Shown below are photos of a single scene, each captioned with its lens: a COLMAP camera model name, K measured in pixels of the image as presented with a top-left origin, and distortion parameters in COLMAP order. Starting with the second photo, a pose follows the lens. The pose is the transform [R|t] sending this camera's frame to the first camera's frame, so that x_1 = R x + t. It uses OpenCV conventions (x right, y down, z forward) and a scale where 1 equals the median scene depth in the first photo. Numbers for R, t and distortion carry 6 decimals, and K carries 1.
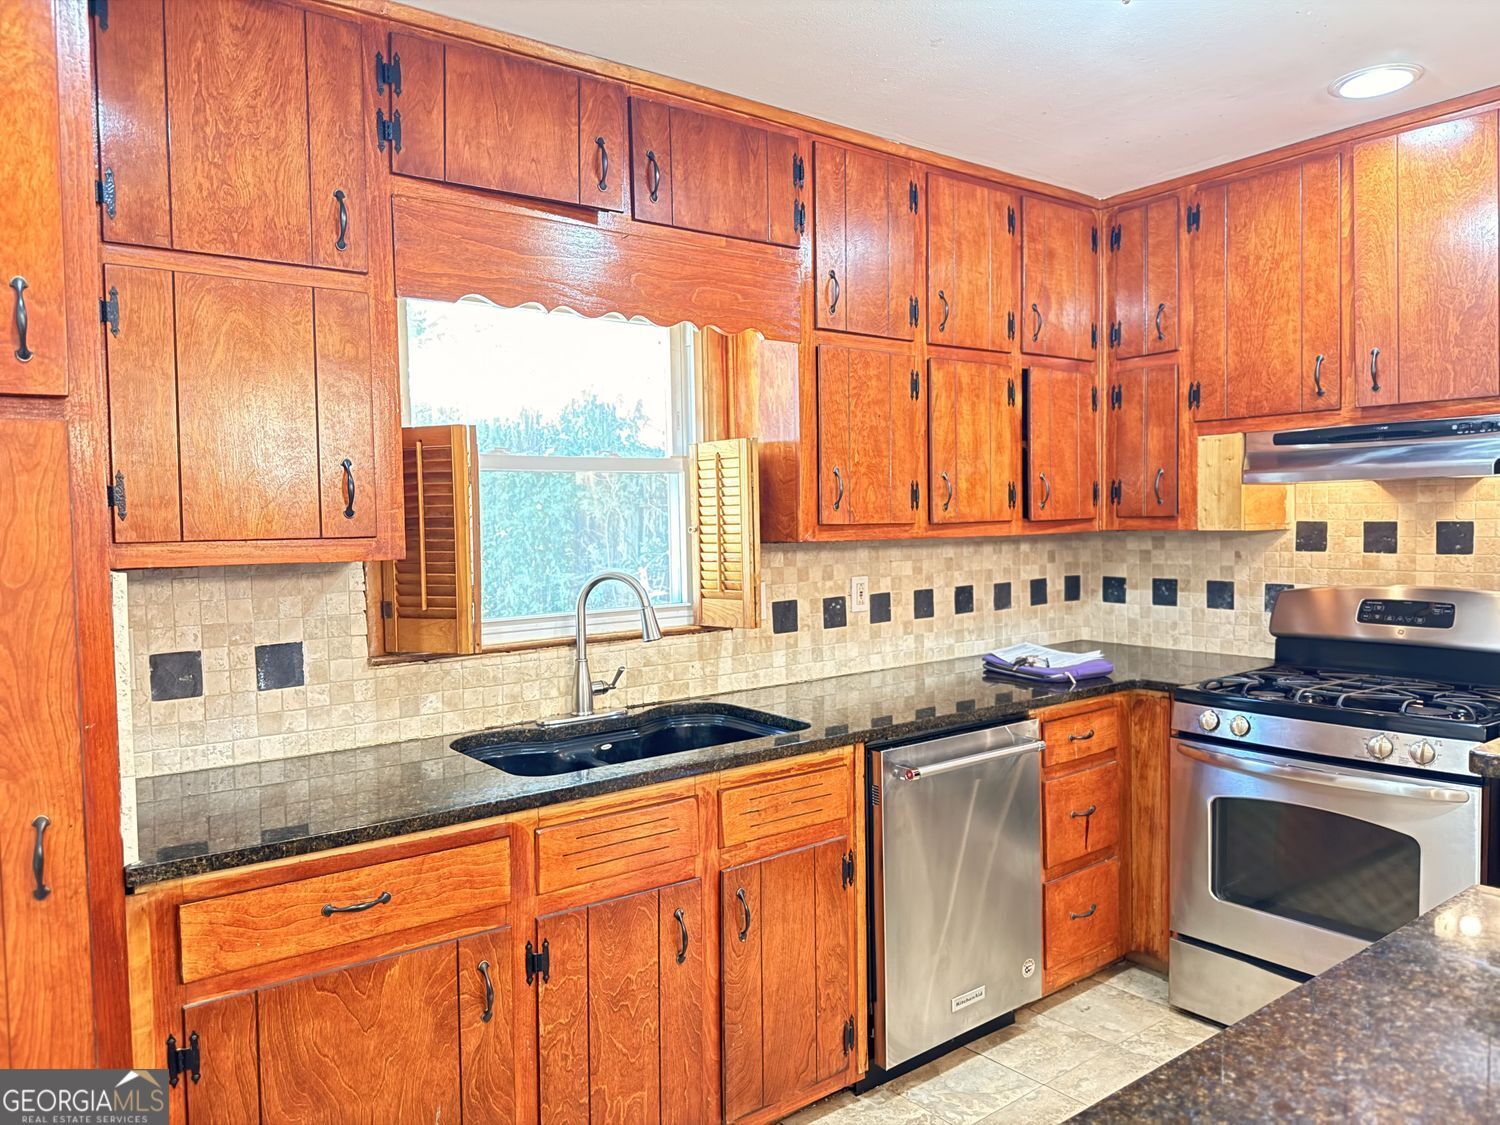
lens RADIAL K [[1056.5, 0, 750.0], [0, 1056.5, 562.5], [0, 0, 1]] dist [0.086492, -0.145354]
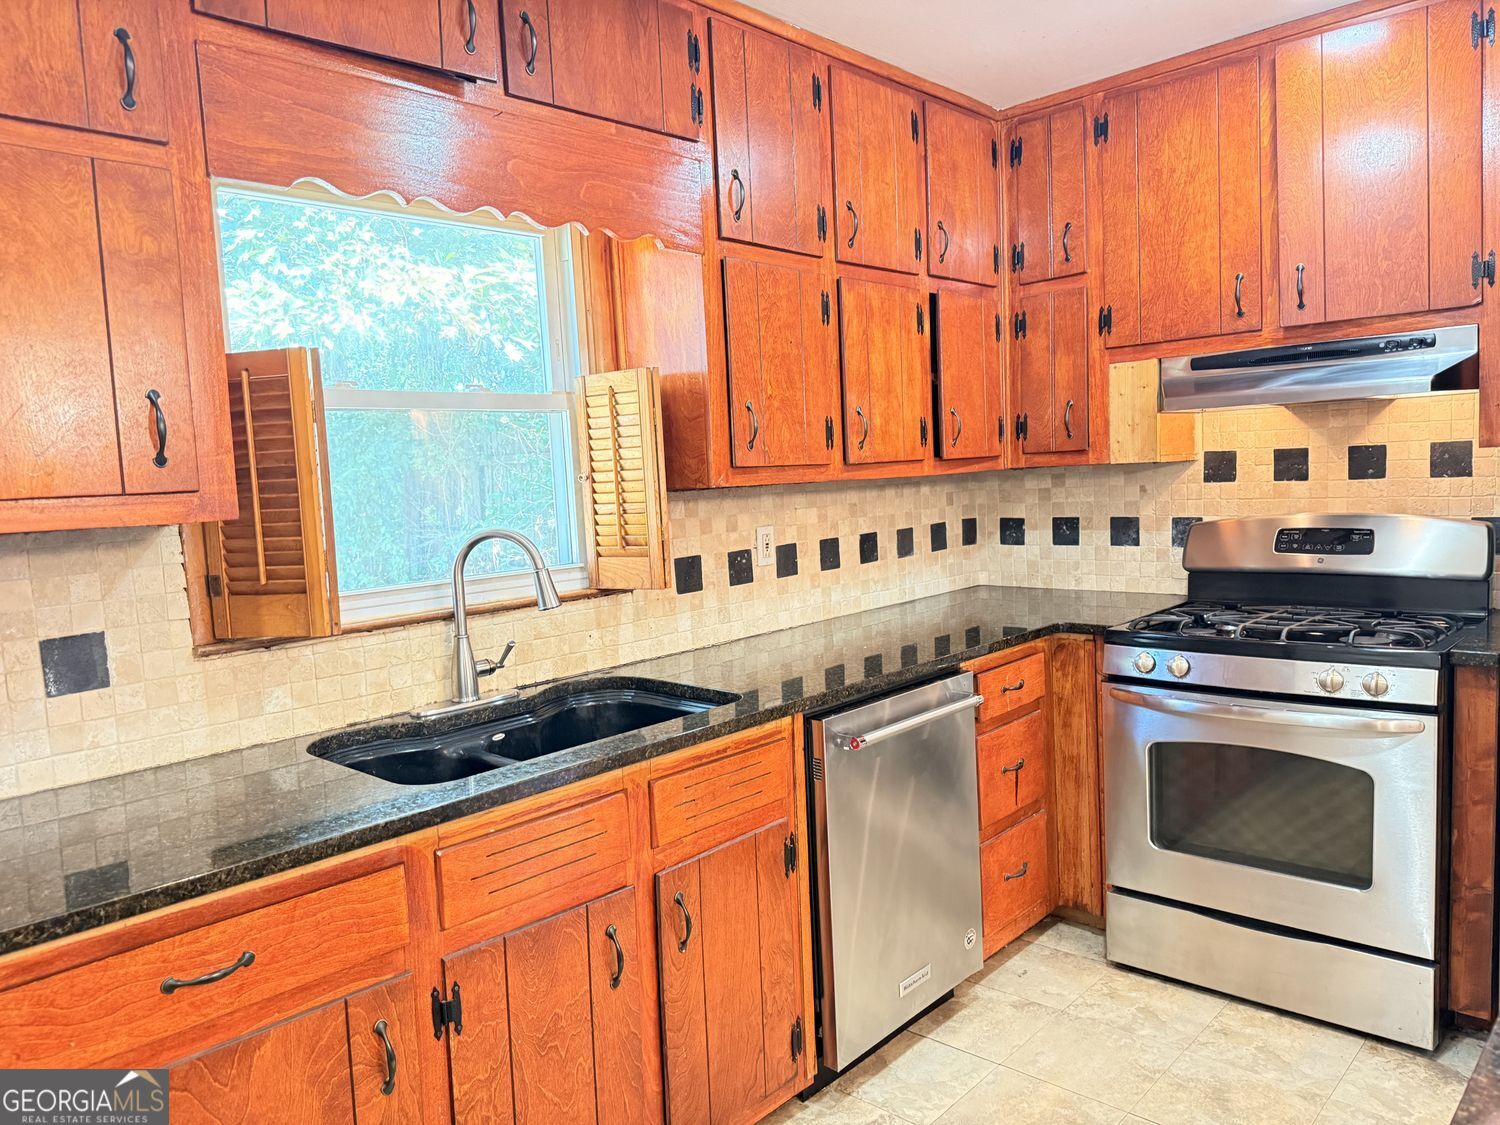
lens RADIAL K [[1054.3, 0, 747.9], [0, 1054.3, 568.3], [0, 0, 1]] dist [0.078910, -0.120962]
pose [[0.986274, -0.044364, 0.159048, -0.059386], [0.037509, 0.998244, 0.045849, 0.007638], [-0.160803, -0.039254, 0.986206, 0.122344]]
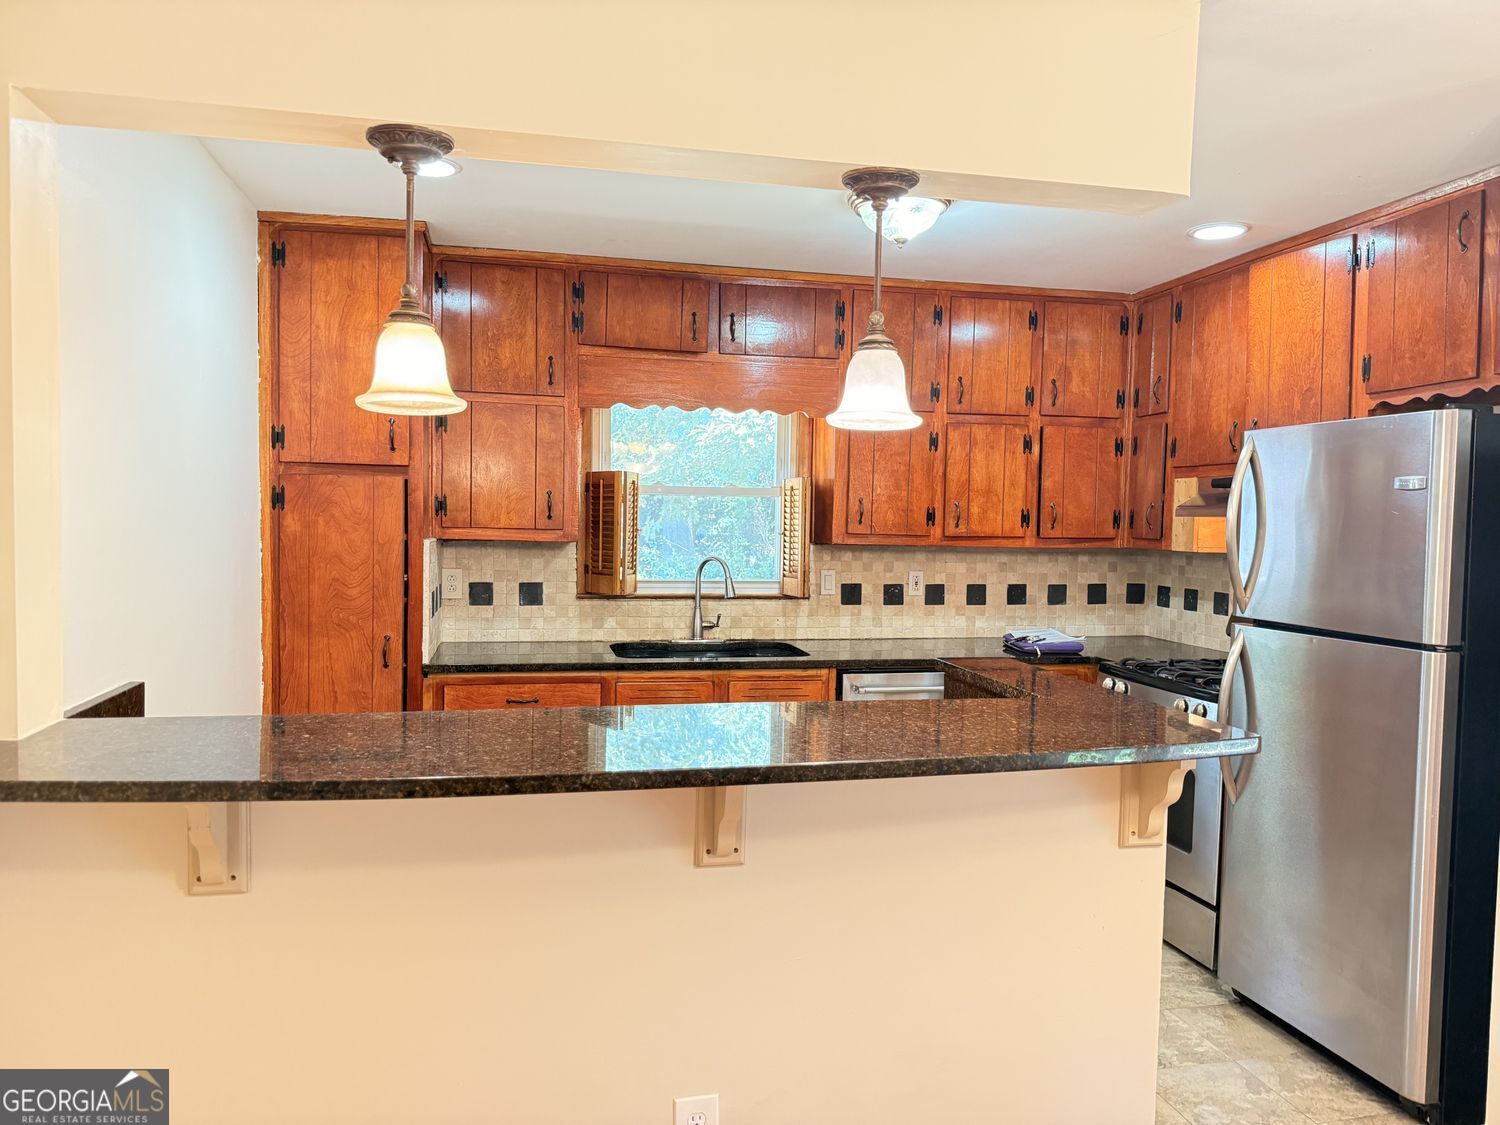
lens RADIAL K [[1054.3, 0, 747.9], [0, 1054.3, 568.3], [0, 0, 1]] dist [0.078910, -0.120962]
pose [[0.905896, 0.055726, -0.419818, 0.538699], [-0.054076, 0.998411, 0.015841, -0.001148], [0.420034, 0.008352, 0.907470, -0.430324]]
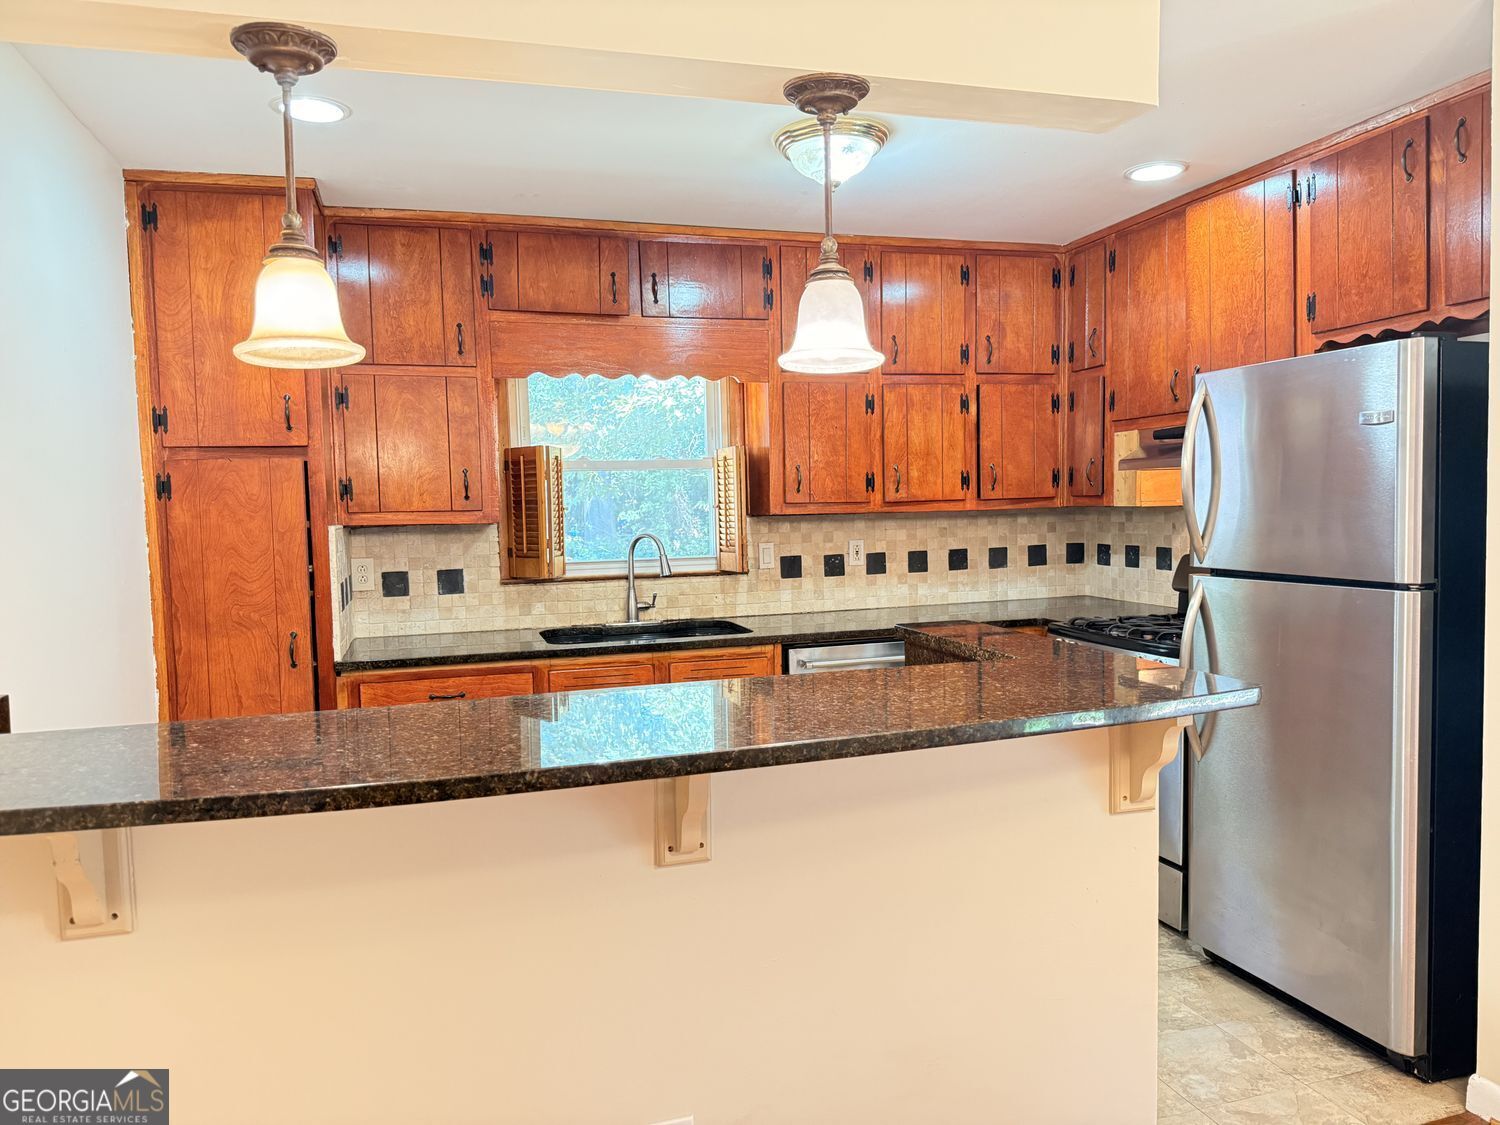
lens RADIAL K [[1052.6, 0, 753.0], [0, 1052.6, 570.0], [0, 0, 1]] dist [0.096836, -0.151848]
pose [[0.937396, 0.020010, -0.347691, 0.495992], [-0.010157, 0.999494, 0.030139, 0.013084], [0.348119, -0.024721, 0.937125, -0.374596]]
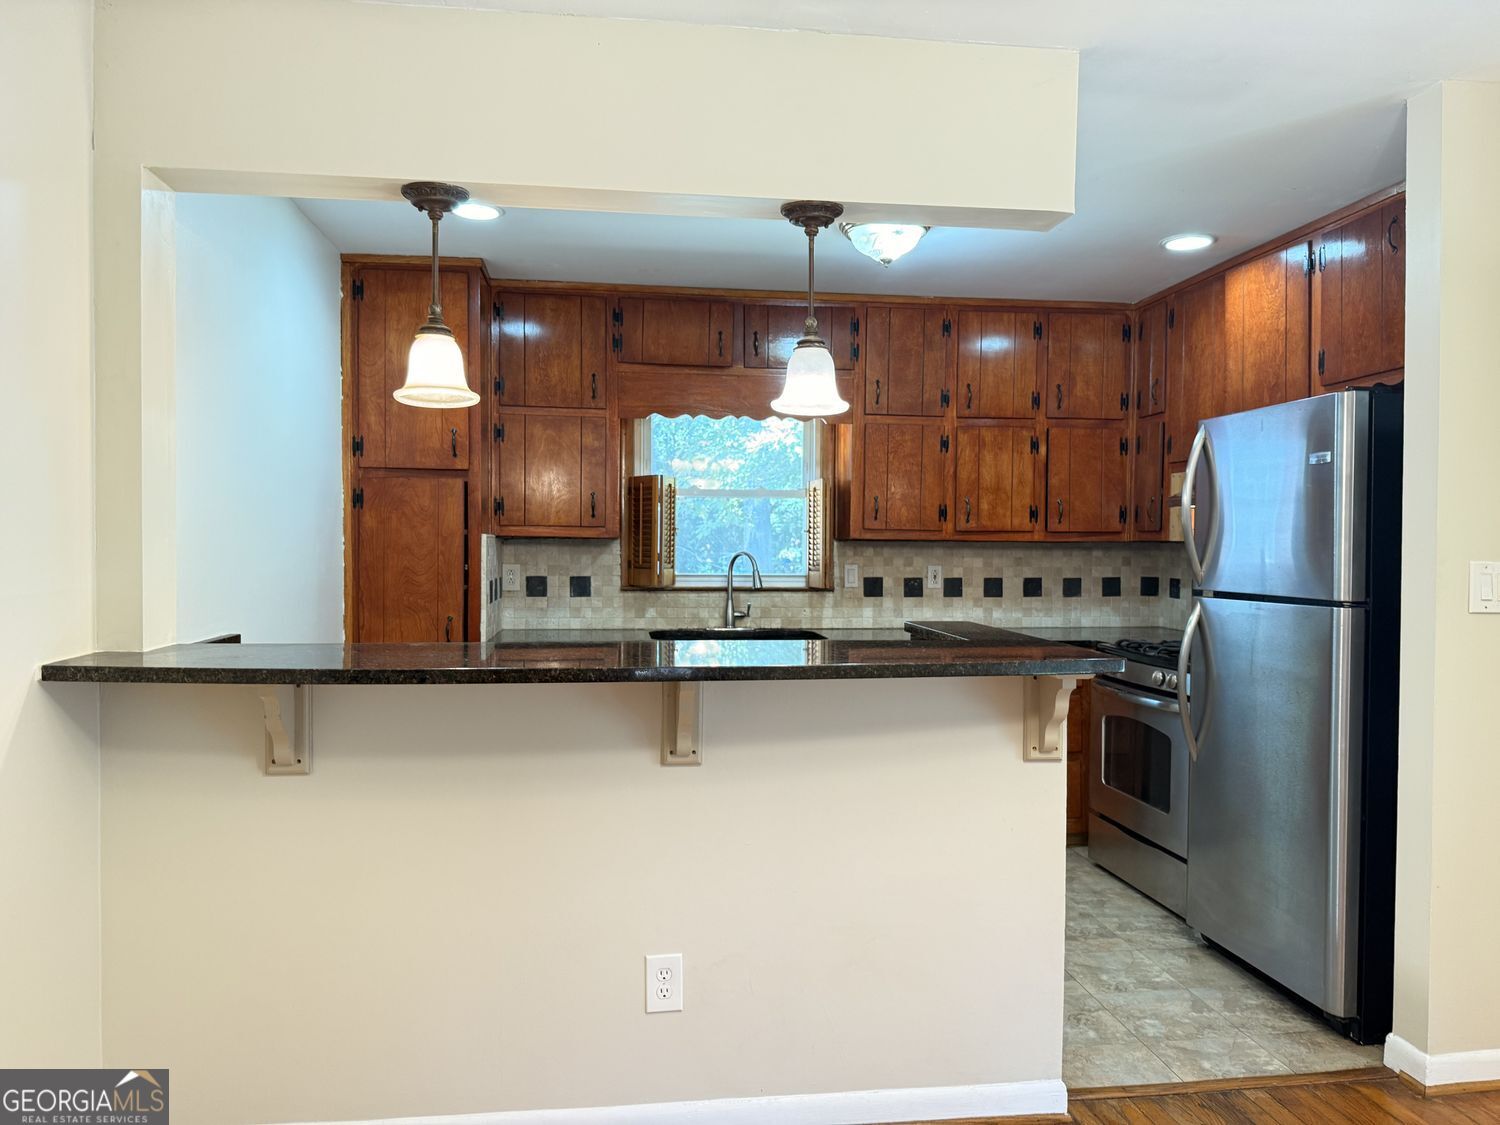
lens RADIAL K [[1056.7, 0, 746.3], [0, 1056.7, 568.6], [0, 0, 1]] dist [0.106139, -0.215230]
pose [[0.864929, 0.036843, -0.500539, 0.693192], [-0.046516, 0.998894, -0.006855, 0.044461], [0.499733, 0.029212, 0.865687, -0.518088]]
